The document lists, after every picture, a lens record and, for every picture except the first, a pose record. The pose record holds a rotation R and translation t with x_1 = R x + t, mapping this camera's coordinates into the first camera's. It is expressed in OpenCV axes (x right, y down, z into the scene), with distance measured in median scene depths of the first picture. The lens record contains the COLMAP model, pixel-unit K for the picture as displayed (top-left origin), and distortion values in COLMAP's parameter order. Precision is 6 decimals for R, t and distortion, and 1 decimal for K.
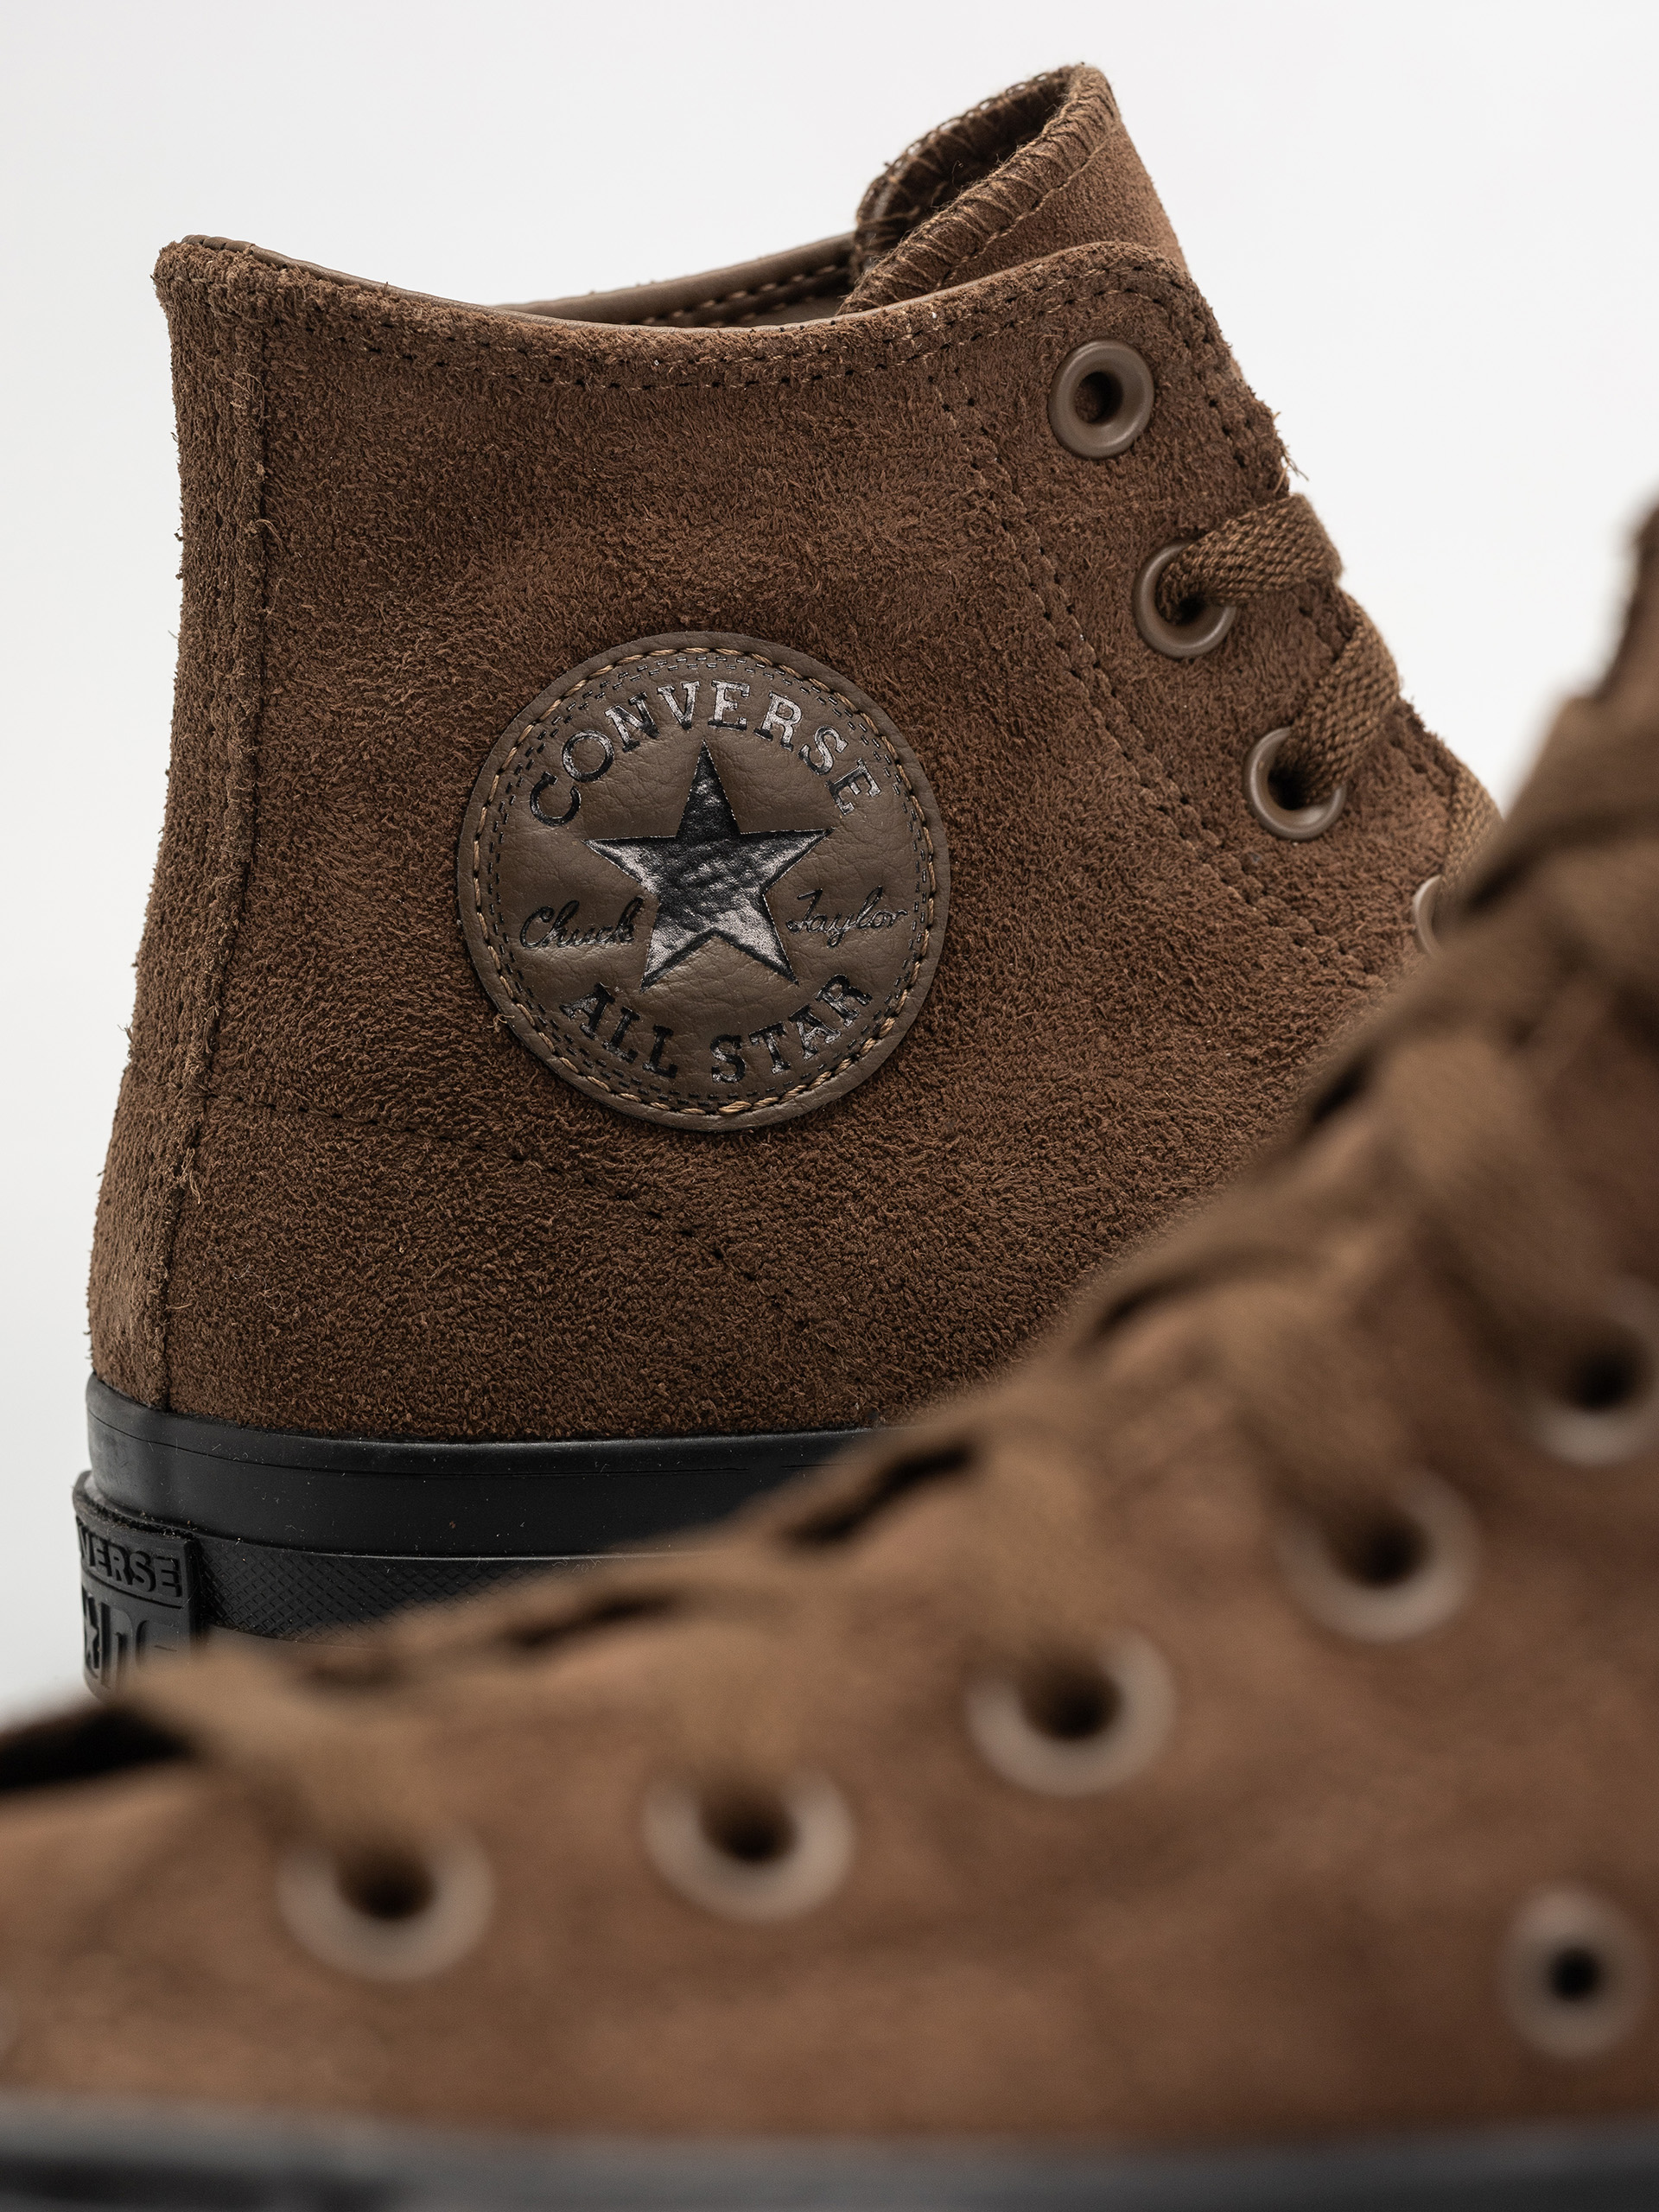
lens RADIAL K [[6518.4, 0, 830.1], [0, 6518.4, 1103.2], [0, 0, 1]] dist [-0.025369, 0.000000]
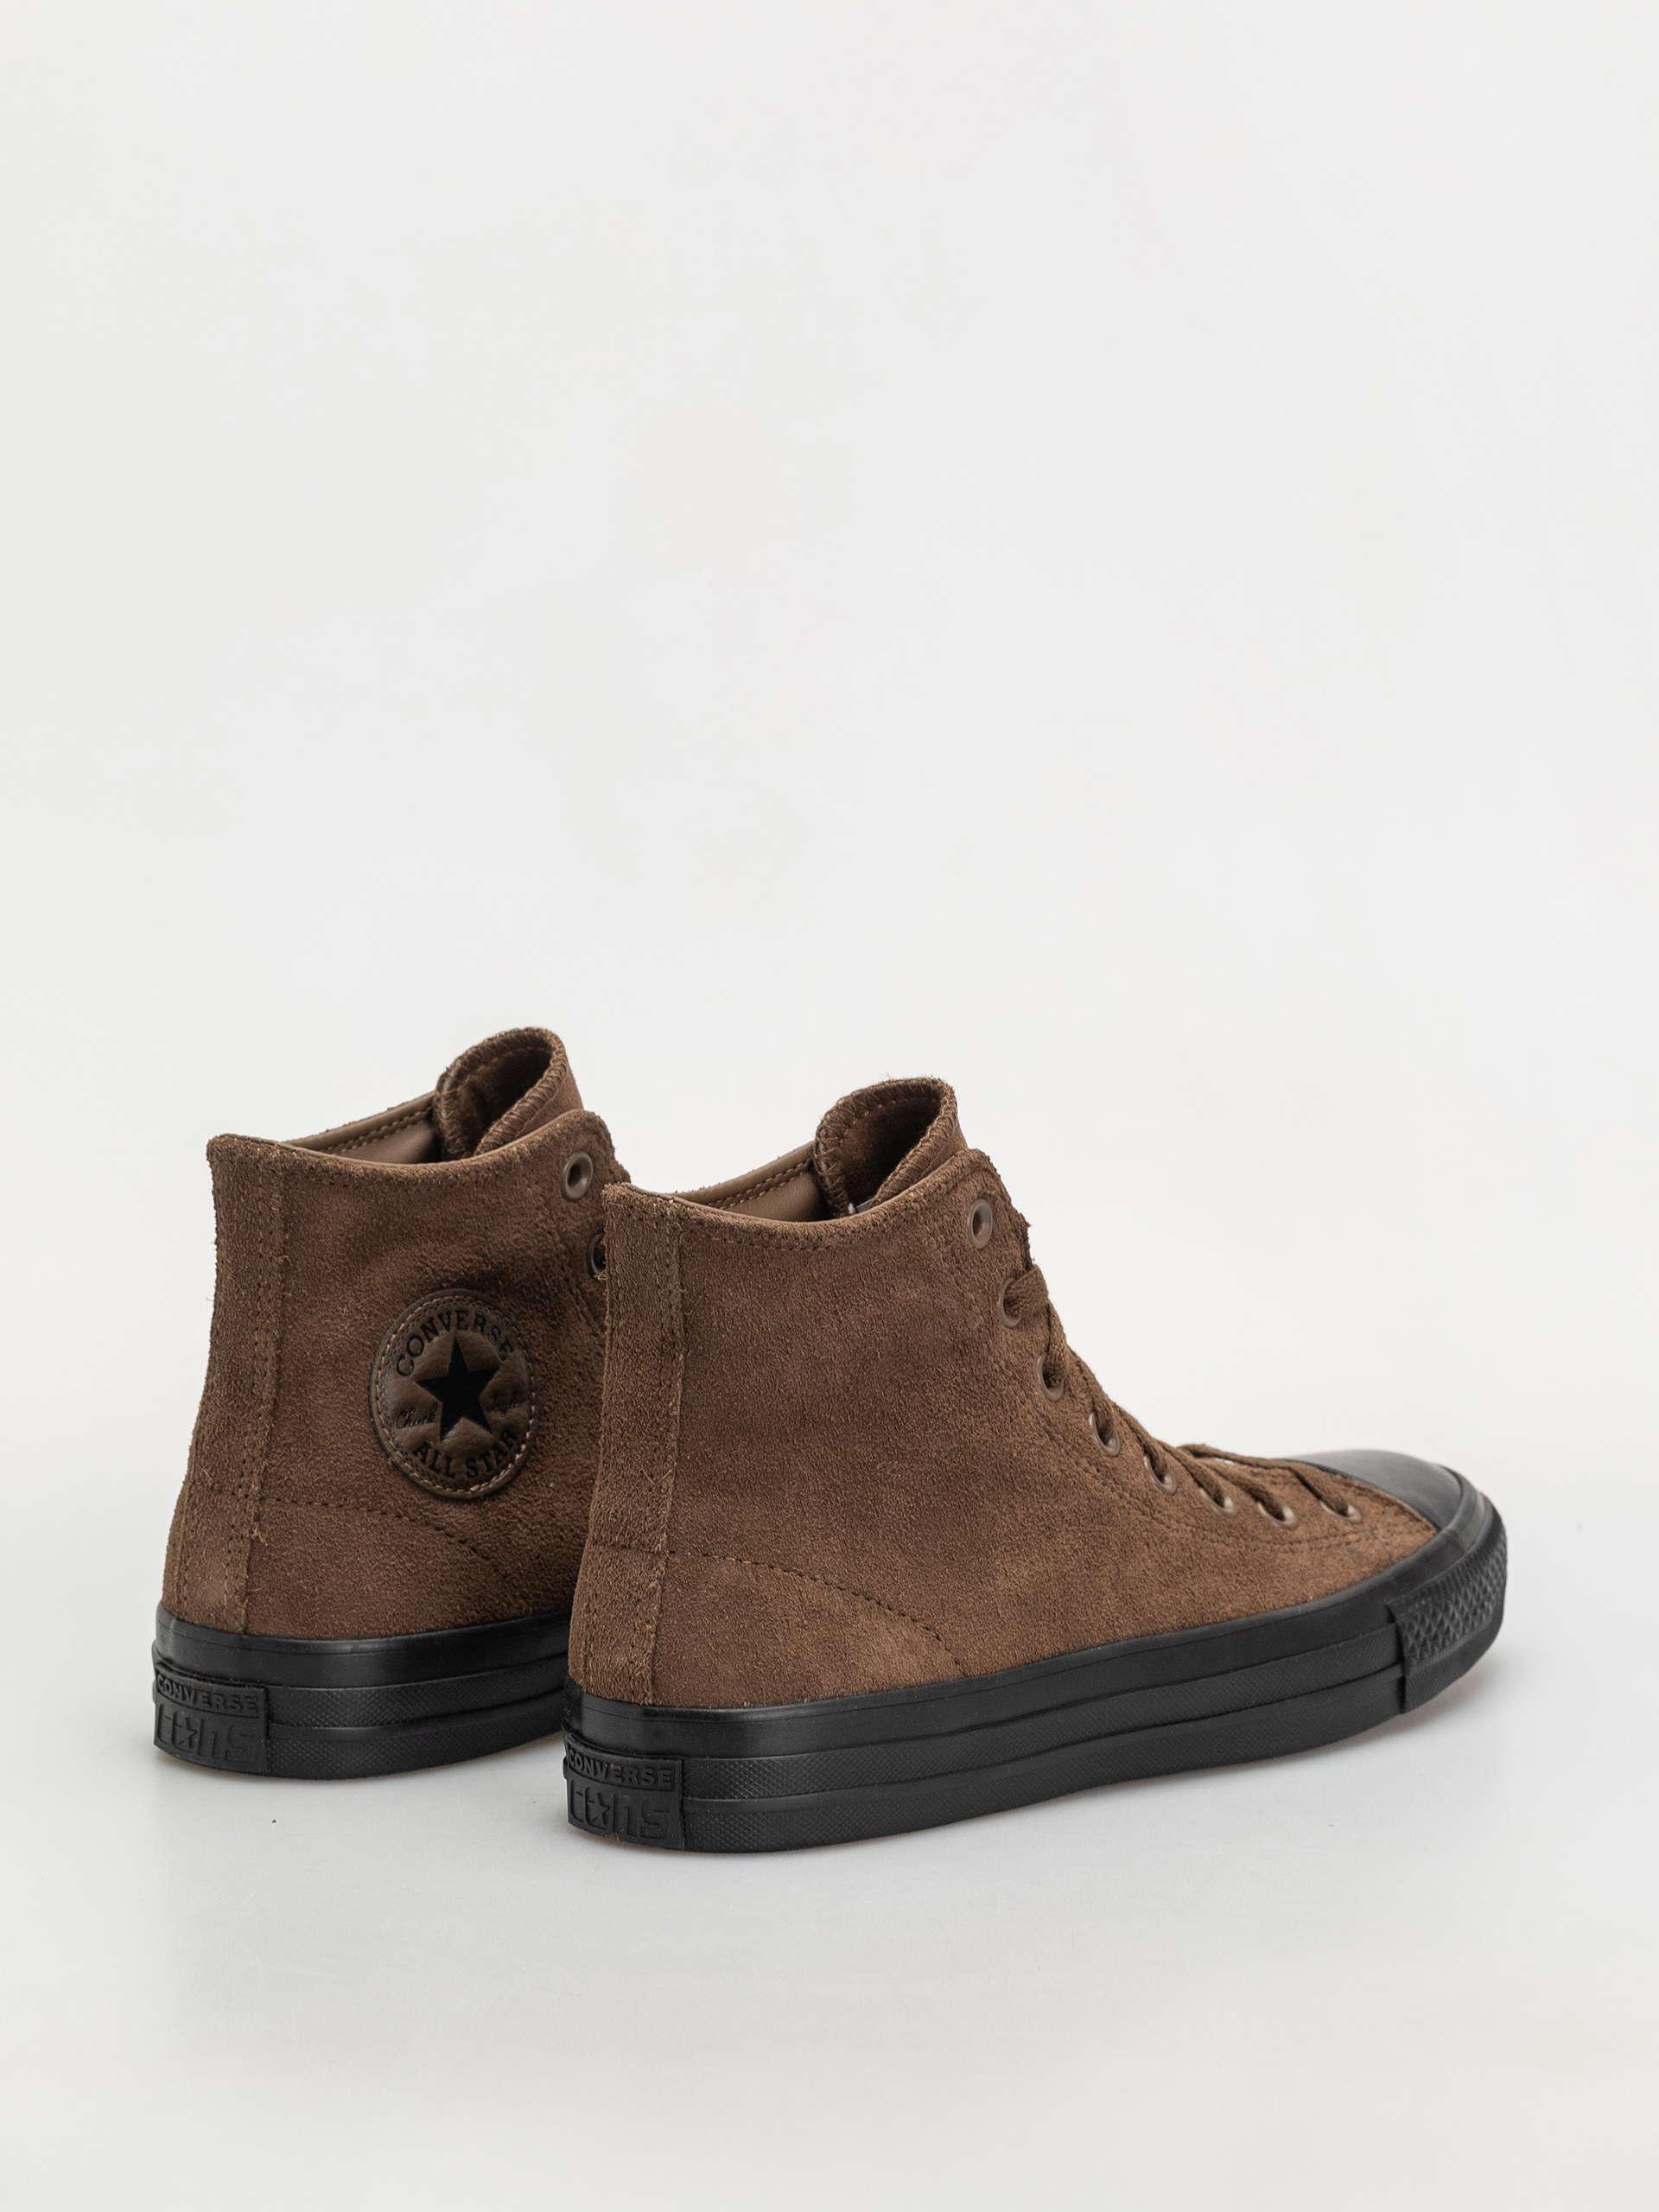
lens RADIAL K [[6518.4, 0, 829.7], [0, 6518.4, 1106.9], [0, 0, 1]] dist [-0.025369, 0.000000]
pose [[0.913079, -0.049431, 0.404776, -0.856537], [0.052042, 0.998634, 0.004558, -0.143026], [-0.404448, 0.016904, 0.914405, -1.240082]]
